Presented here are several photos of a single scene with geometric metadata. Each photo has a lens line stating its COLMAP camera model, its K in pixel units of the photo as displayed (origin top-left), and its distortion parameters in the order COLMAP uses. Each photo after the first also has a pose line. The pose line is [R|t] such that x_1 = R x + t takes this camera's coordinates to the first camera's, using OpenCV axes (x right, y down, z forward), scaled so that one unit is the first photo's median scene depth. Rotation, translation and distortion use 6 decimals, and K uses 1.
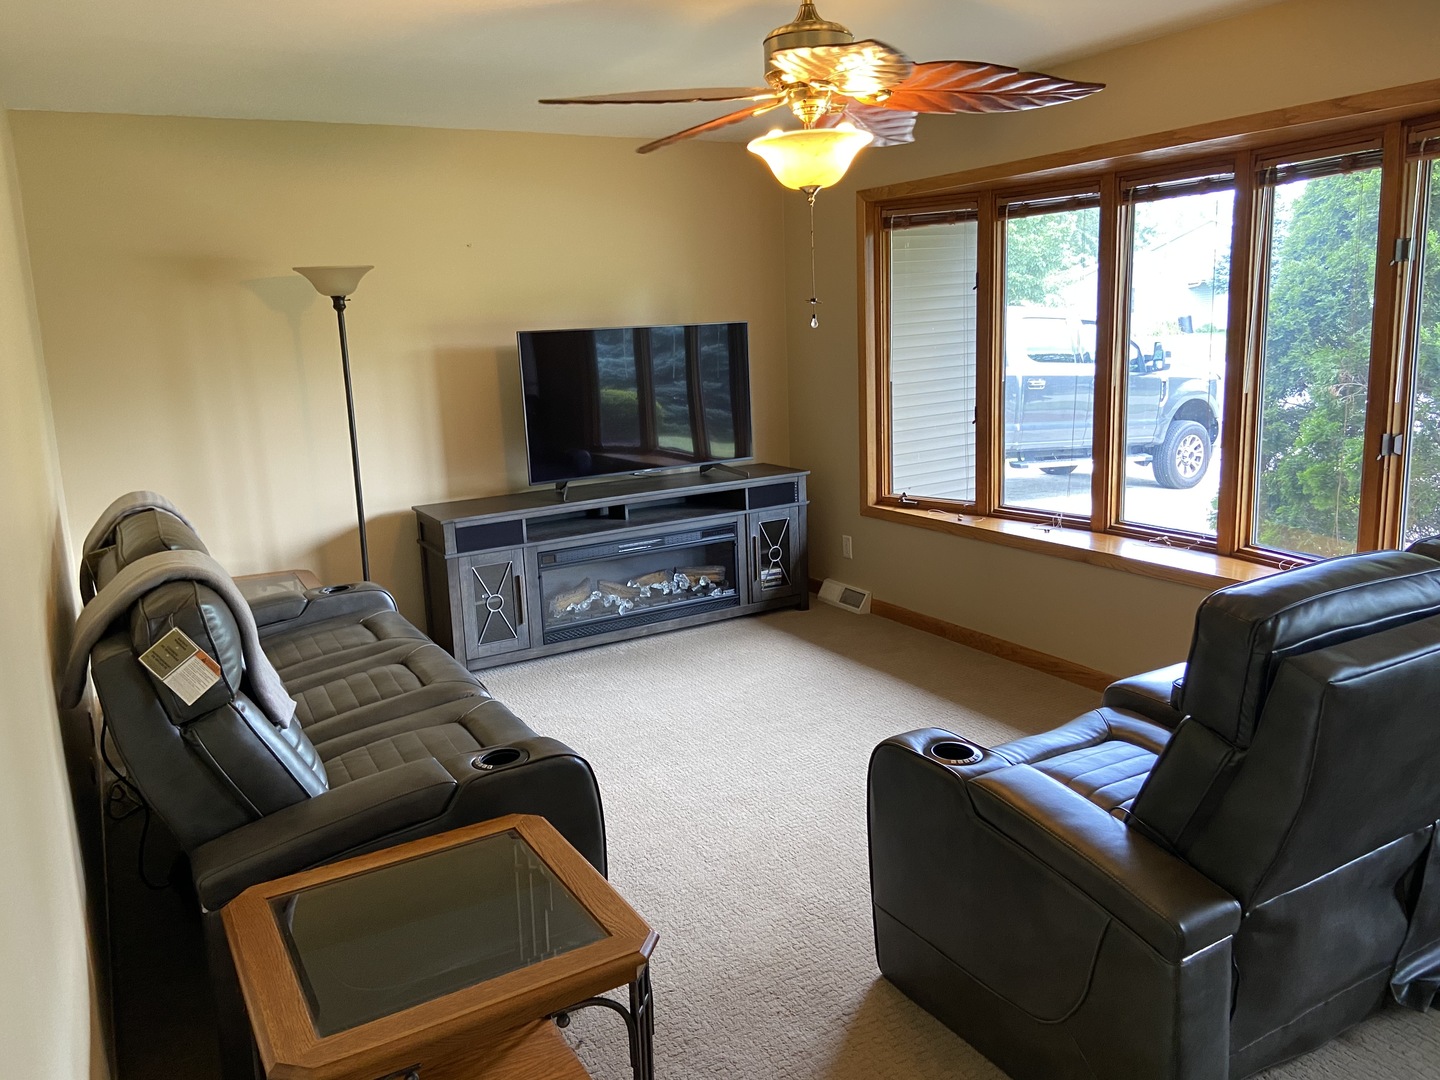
lens RADIAL K [[1086.6, 0, 720.0], [0, 1086.6, 540.0], [0, 0, 1]] dist [0.074092, -0.097672]
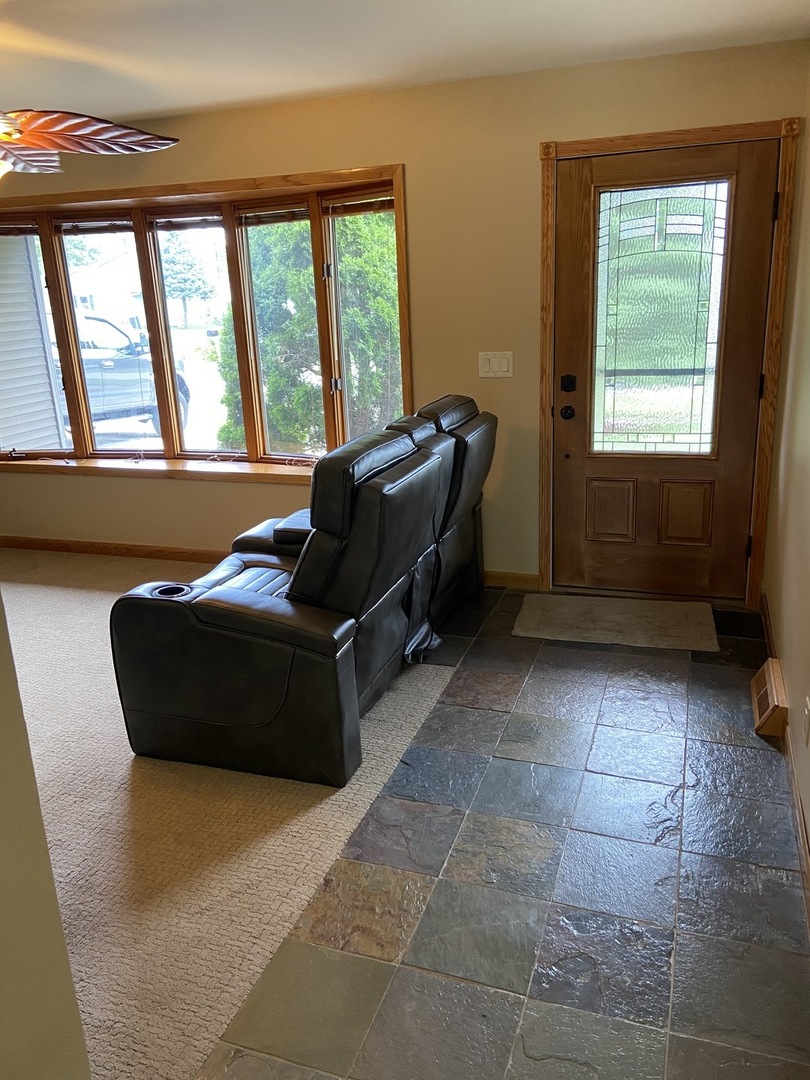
lens RADIAL K [[812.5, 0, 405.4], [0, 812.5, 542.0], [0, 0, 1]] dist [0.078016, 0.001746]
pose [[0.751299, -0.182149, 0.634327, -0.185655], [0.141258, 0.983266, 0.115041, 0.027483], [-0.644667, 0.003174, 0.764457, -0.074259]]
